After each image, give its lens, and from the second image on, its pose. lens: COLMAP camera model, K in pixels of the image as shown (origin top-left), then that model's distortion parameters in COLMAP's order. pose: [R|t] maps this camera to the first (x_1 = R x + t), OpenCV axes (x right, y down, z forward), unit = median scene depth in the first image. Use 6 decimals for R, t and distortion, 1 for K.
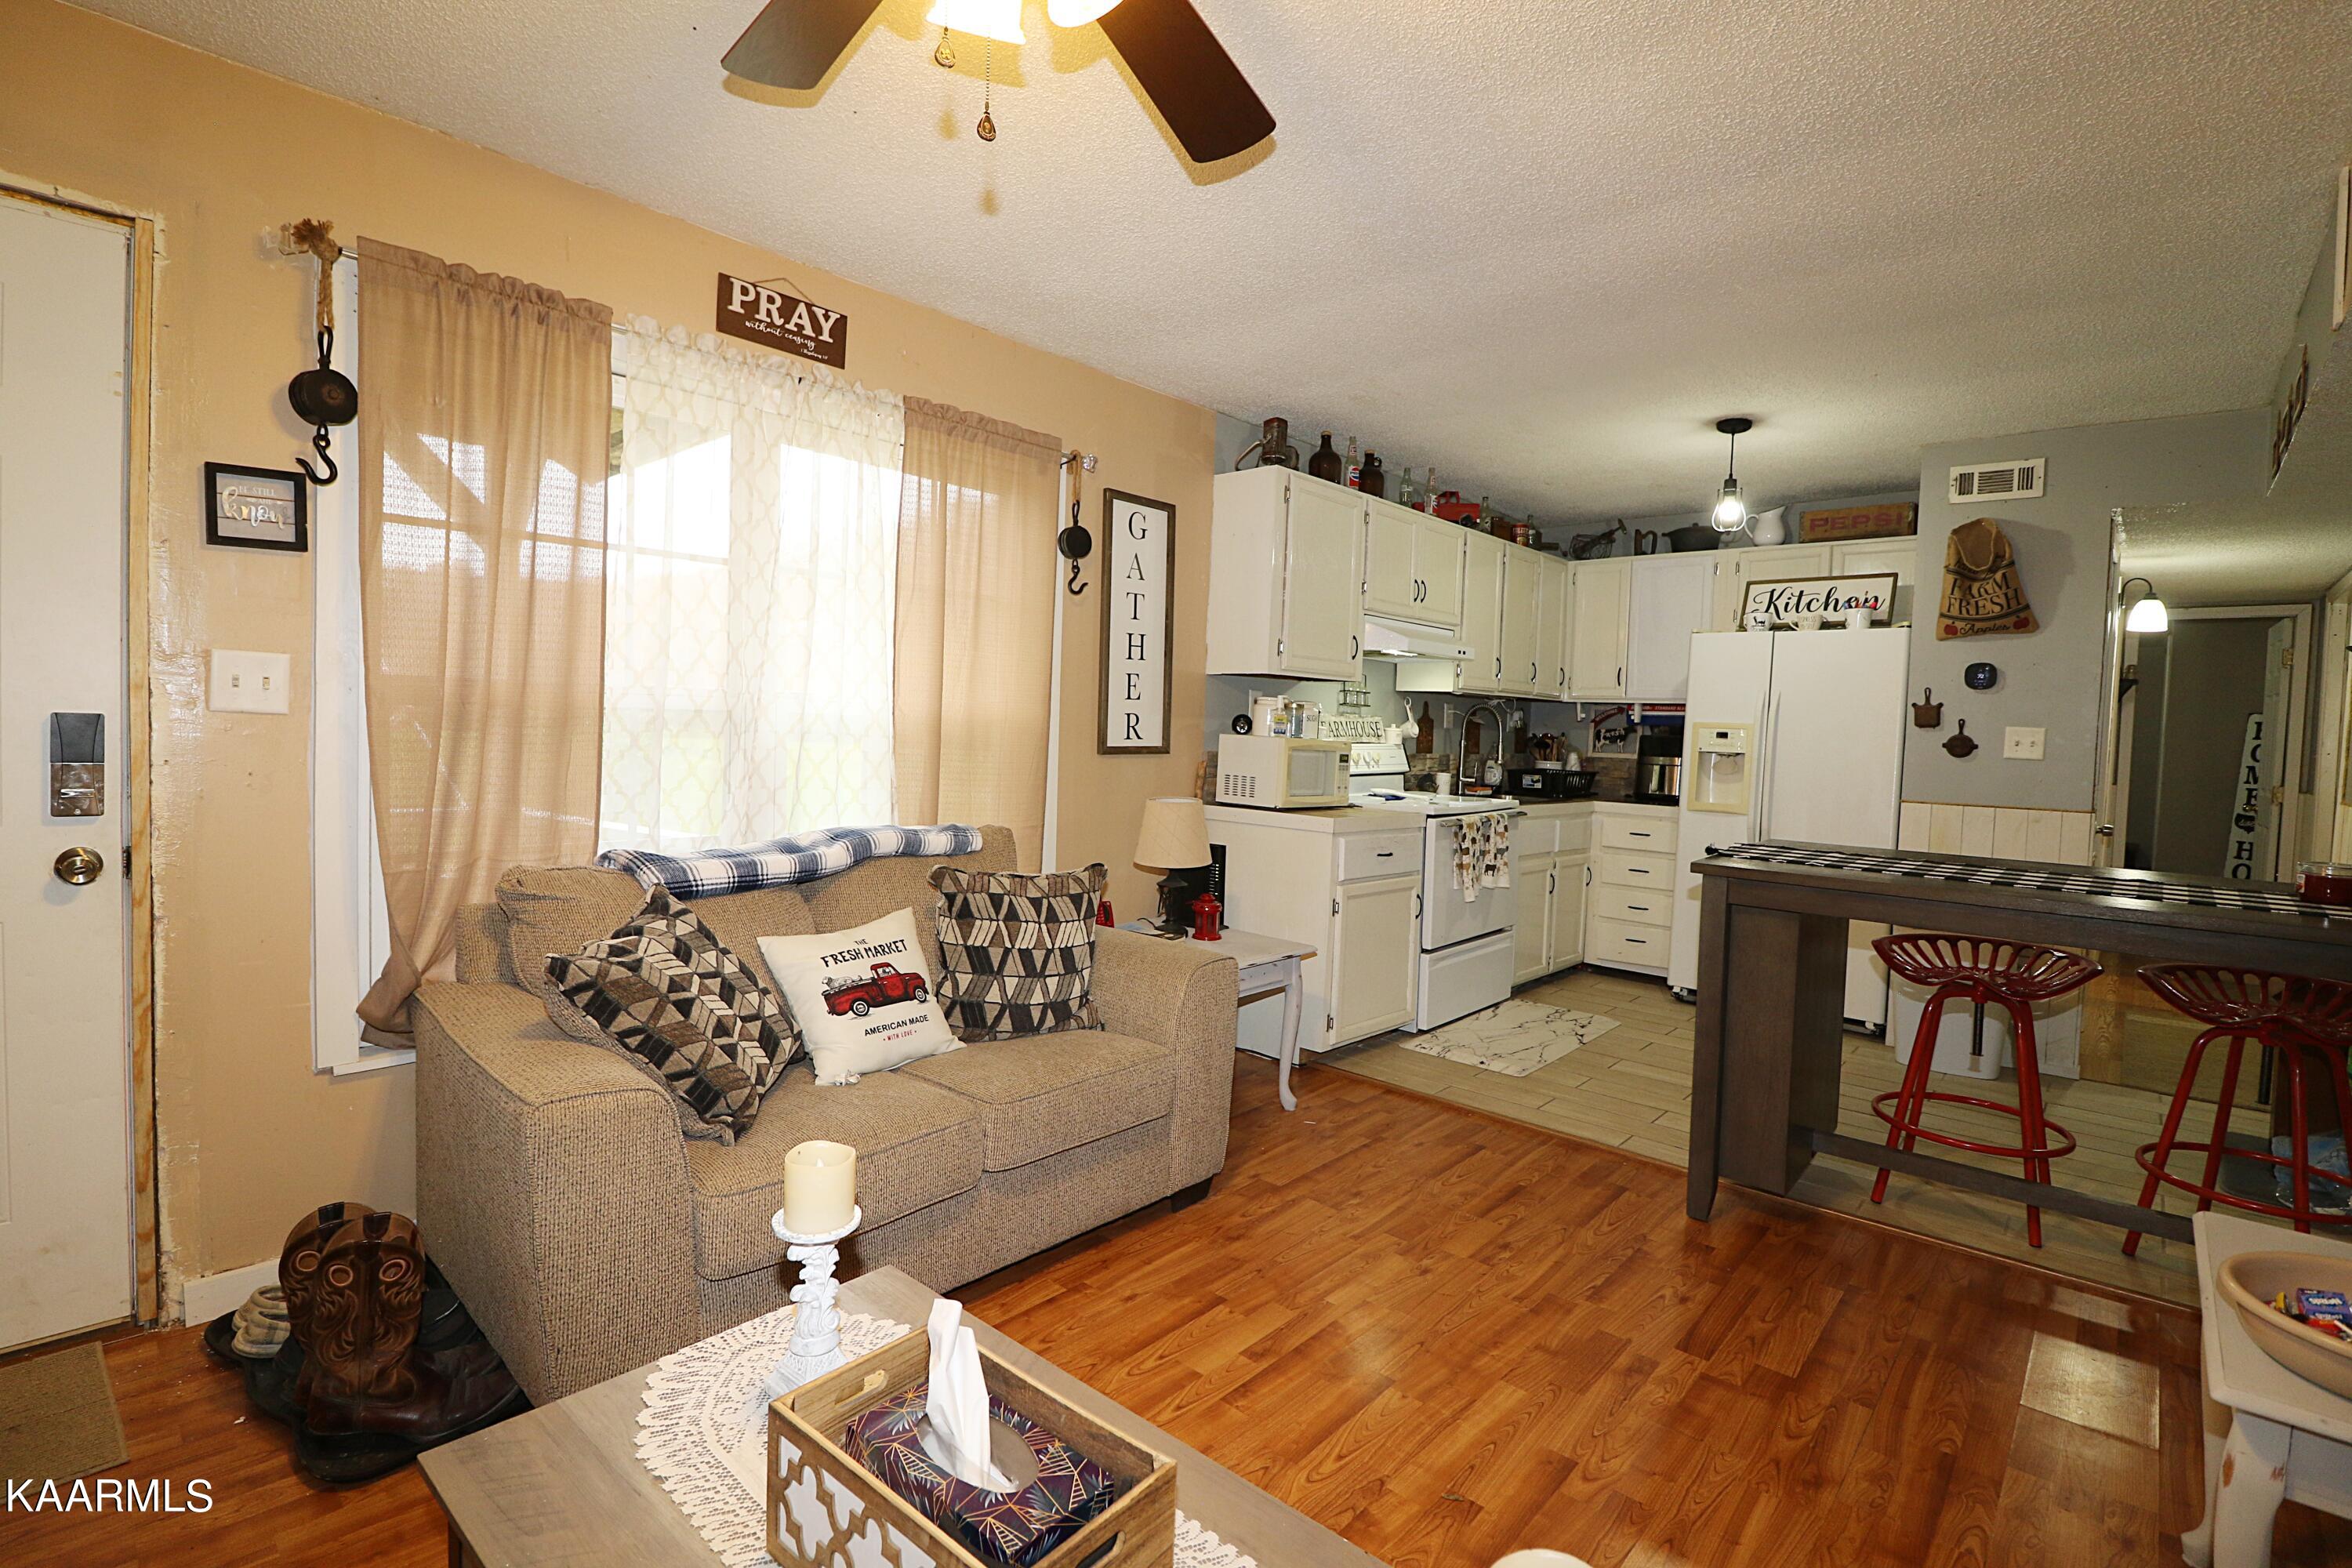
lens RADIAL K [[1078.4, 0, 1167.0], [0, 1078.4, 767.0], [0, 0, 1]] dist [-0.007701, -0.005845]
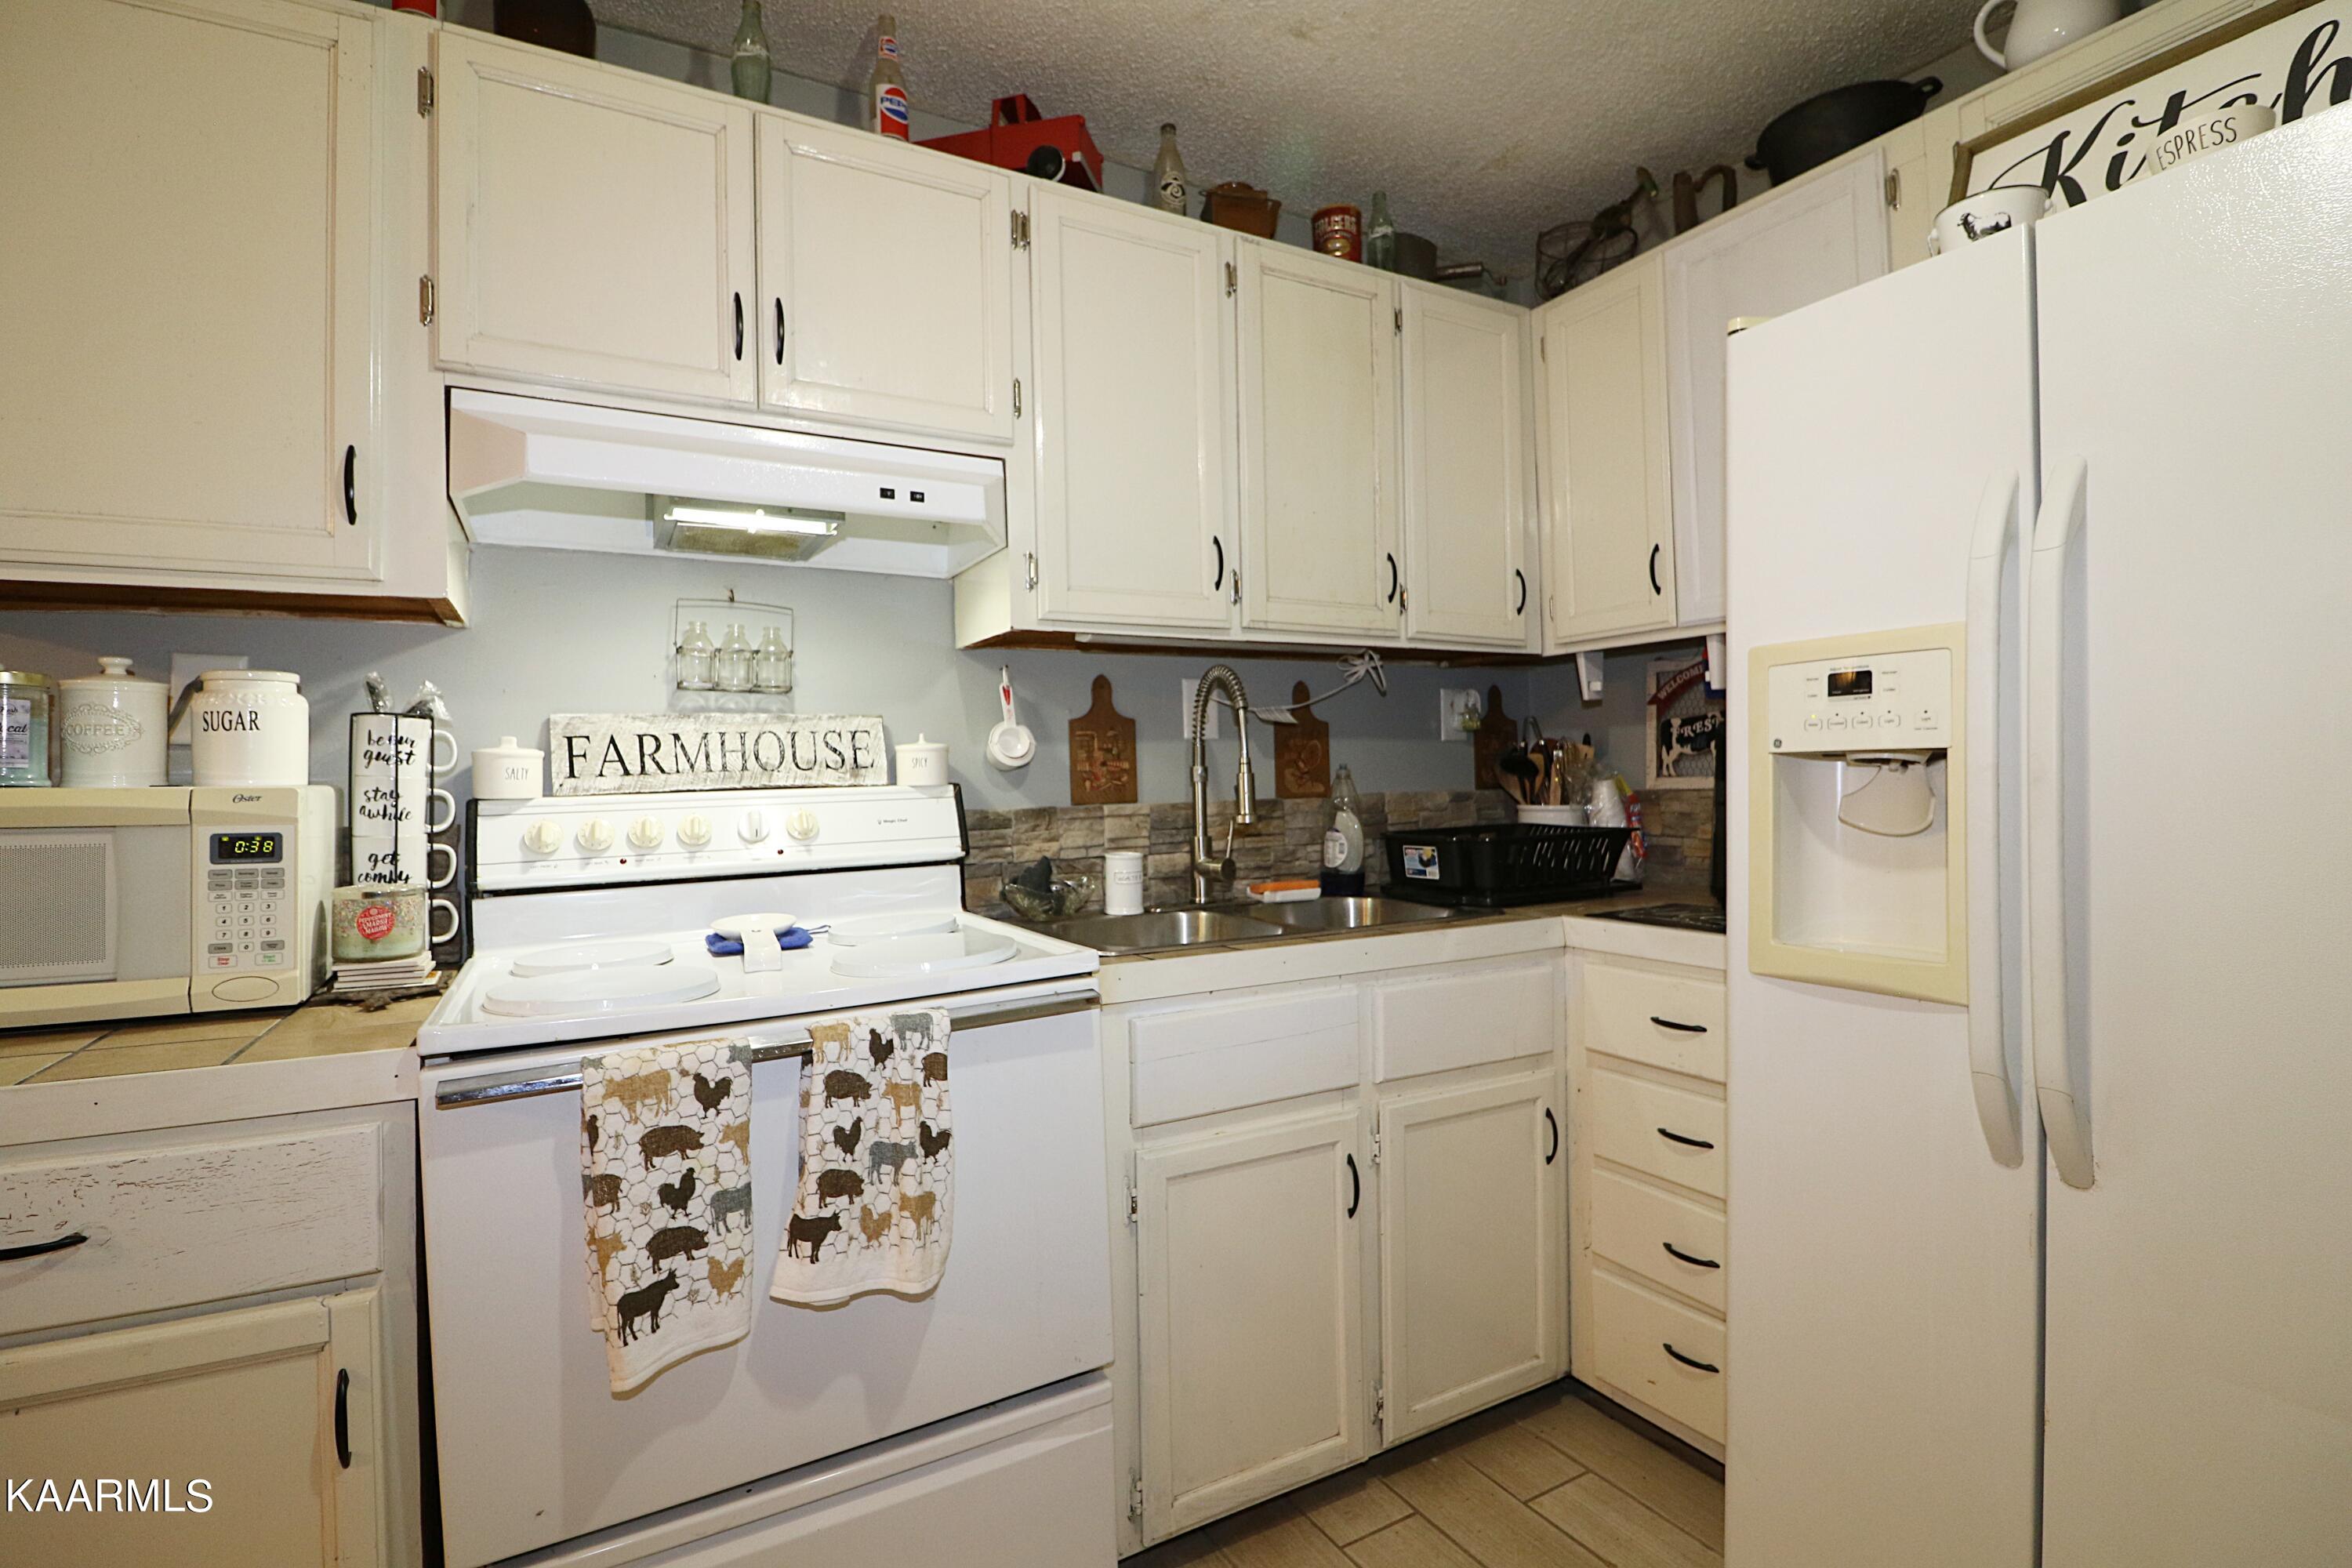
lens RADIAL K [[1078.4, 0, 1196.6], [0, 1078.4, 767.5], [0, 0, 1]] dist [-0.007701, -0.005845]
pose [[0.949654, -0.057918, -0.307899, 0.549679], [0.041889, 0.997413, -0.058420, -0.001857], [0.310486, 0.042581, 0.949624, 0.873671]]
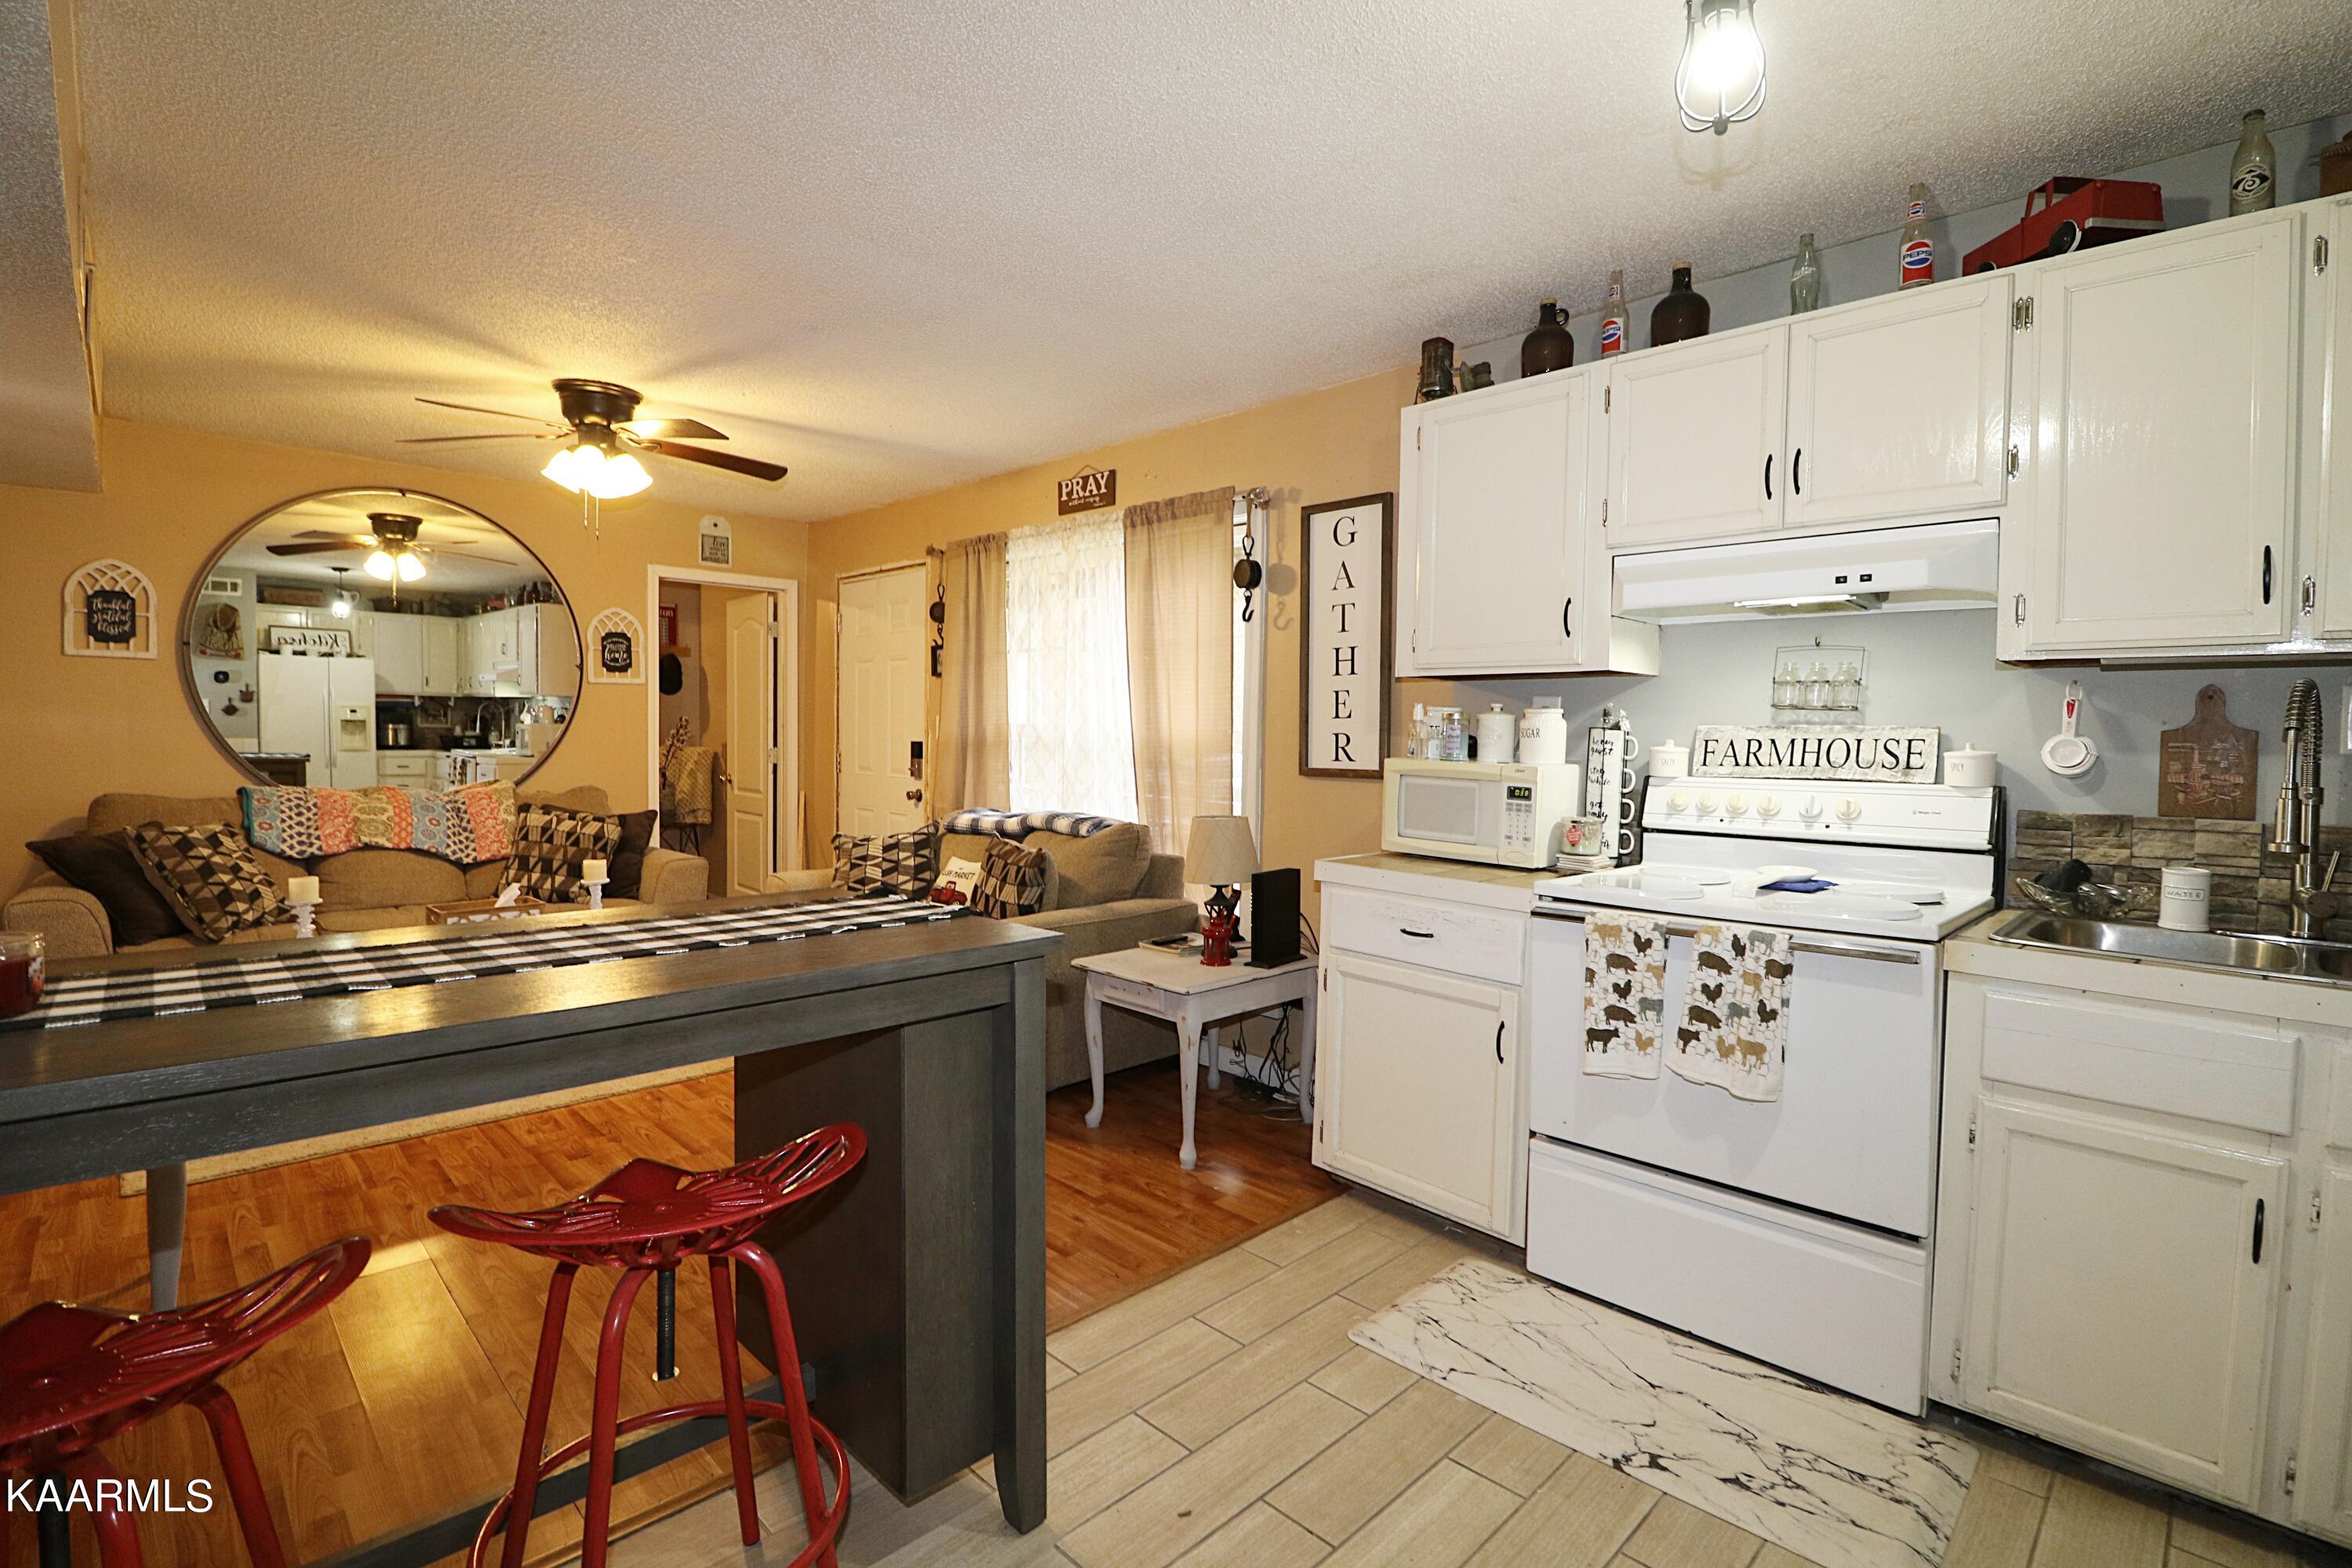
lens RADIAL K [[1078.4, 0, 1180.2], [0, 1078.4, 760.6], [0, 0, 1]] dist [-0.007701, -0.005845]
pose [[-0.045969, -0.006874, -0.998919, 0.893108], [-0.059277, 0.998233, -0.004141, -0.013737], [0.997183, 0.059023, -0.046295, 0.898591]]
